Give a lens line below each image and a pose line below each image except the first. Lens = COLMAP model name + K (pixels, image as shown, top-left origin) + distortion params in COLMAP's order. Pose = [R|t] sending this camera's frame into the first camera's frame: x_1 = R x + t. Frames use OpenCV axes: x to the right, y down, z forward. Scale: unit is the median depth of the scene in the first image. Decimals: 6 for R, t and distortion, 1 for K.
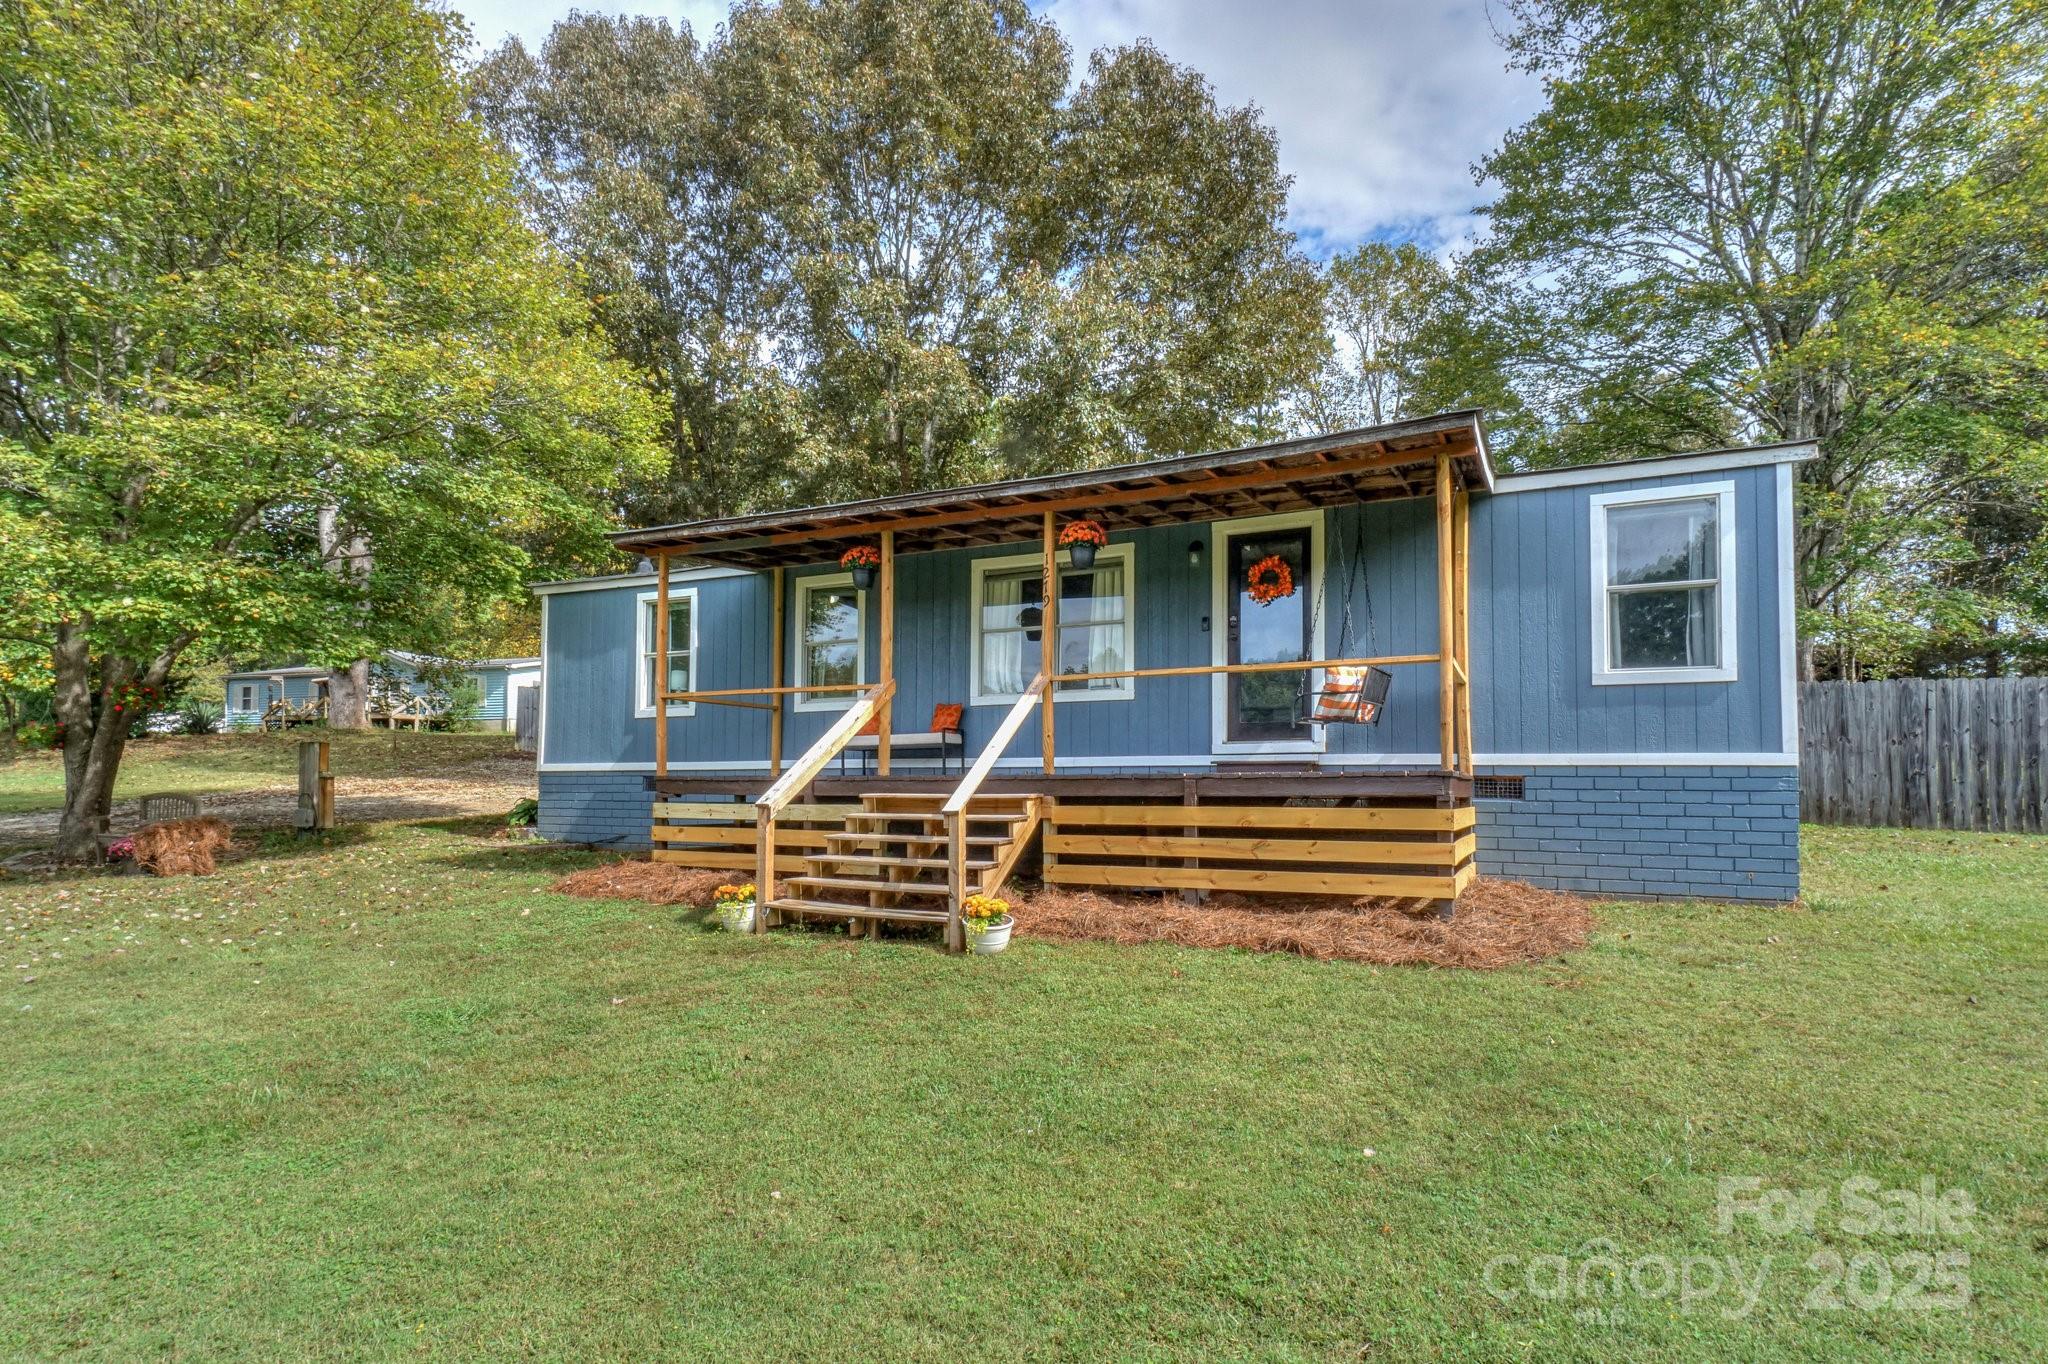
lens RADIAL K [[1056.2, 0, 1024.0], [0, 1056.2, 682.0], [0, 0, 1]] dist [0.024788, 0.000589]
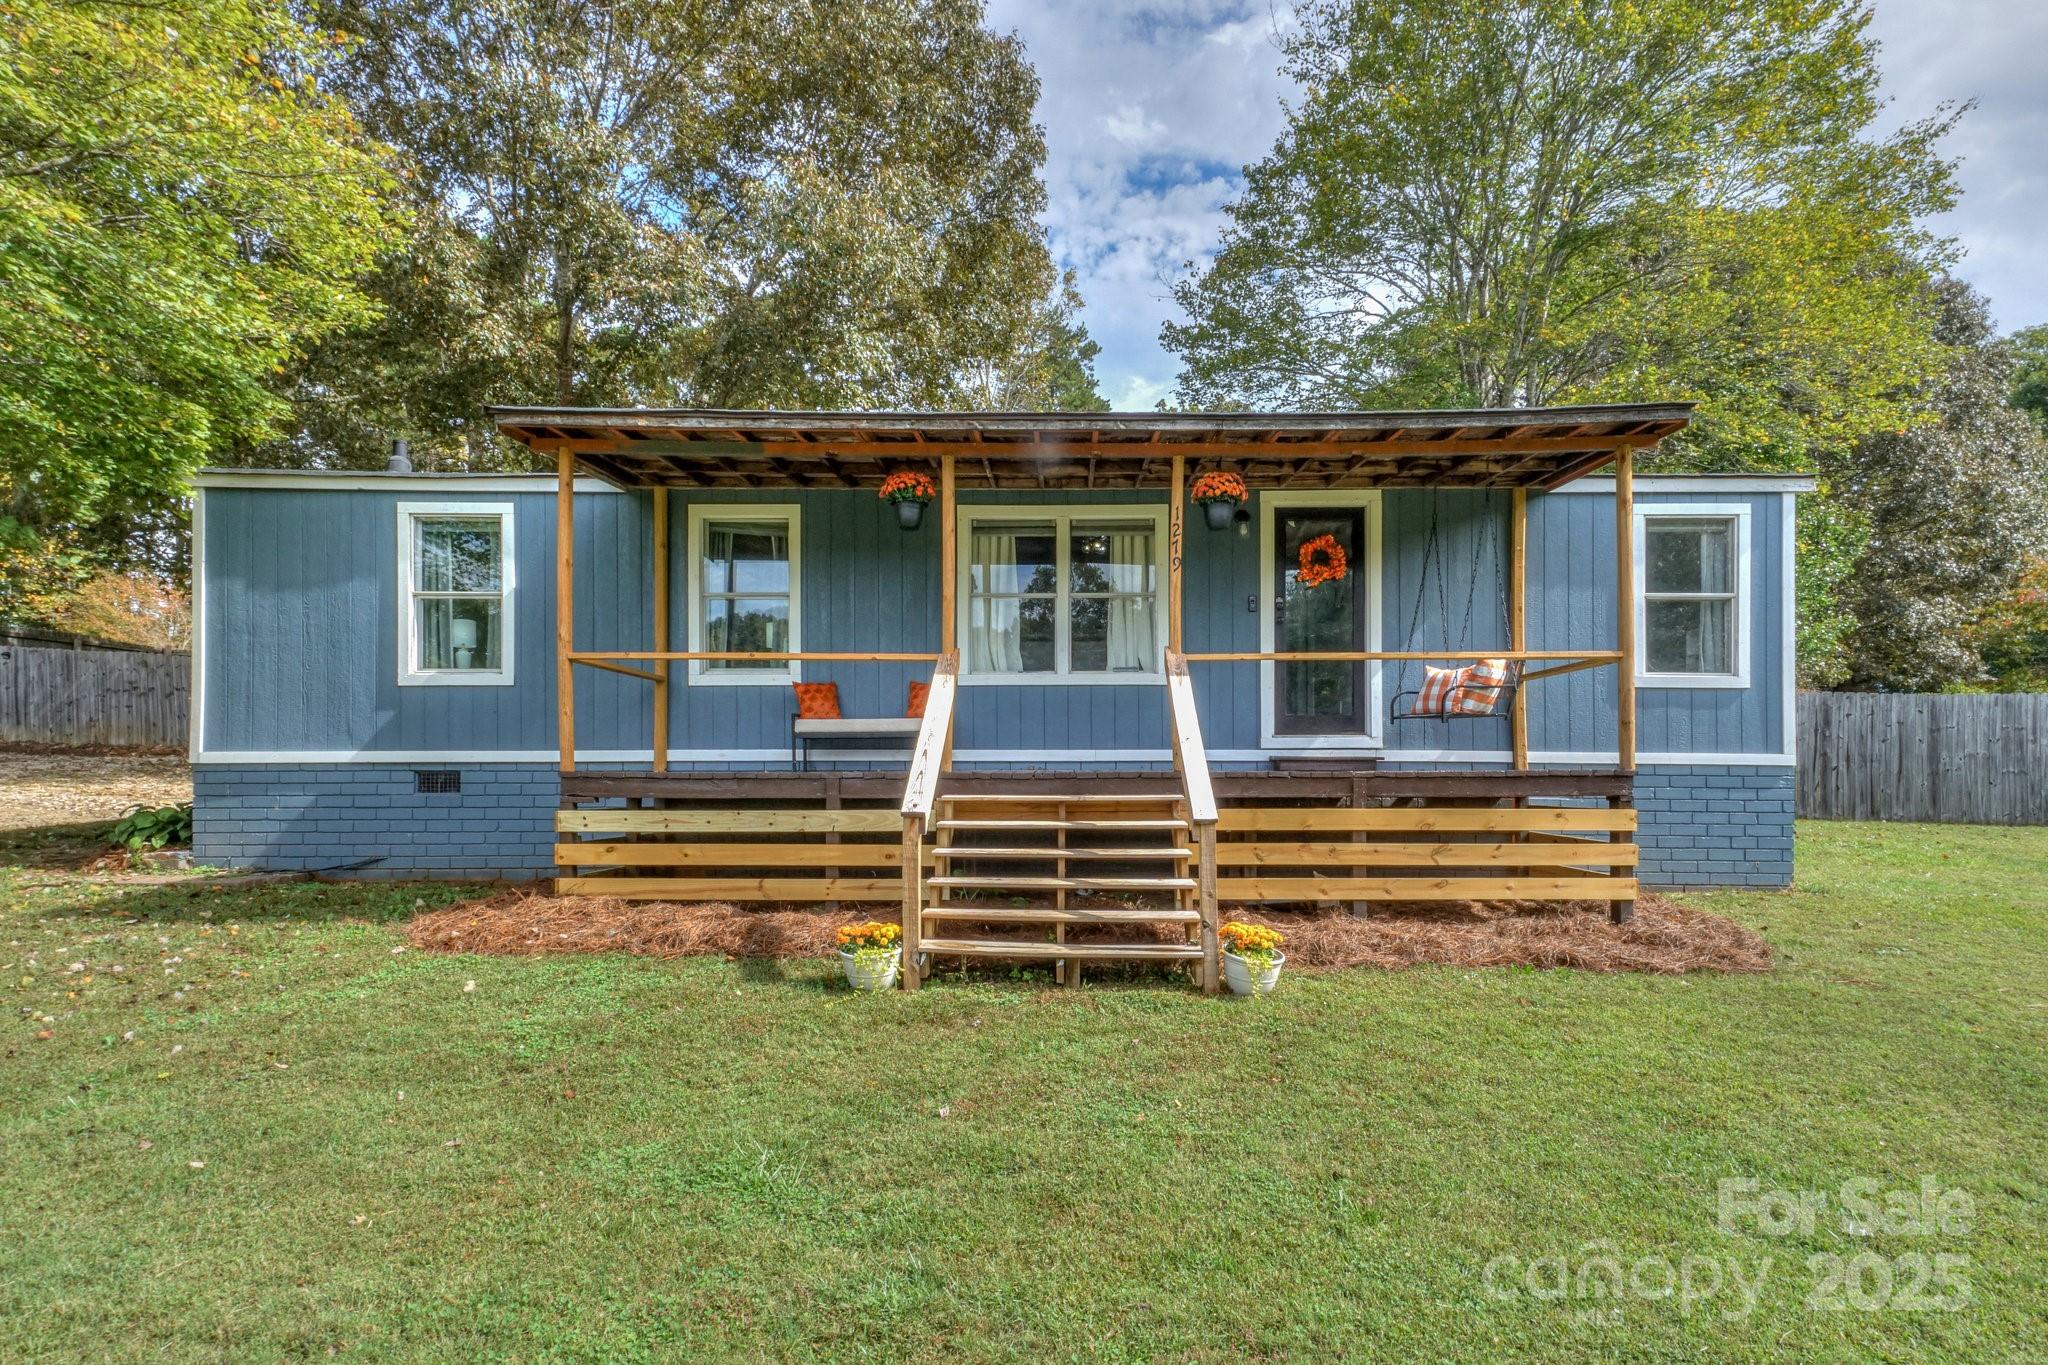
lens RADIAL K [[1130.0, 0, 1022.8], [0, 1130.0, 703.3], [0, 0, 1]] dist [0.031871, -0.000033]
pose [[0.900796, 0.028454, 0.433309, -0.433222], [-0.041579, 0.998918, 0.020842, 0.017988], [-0.432247, -0.036790, 0.901004, 0.225137]]
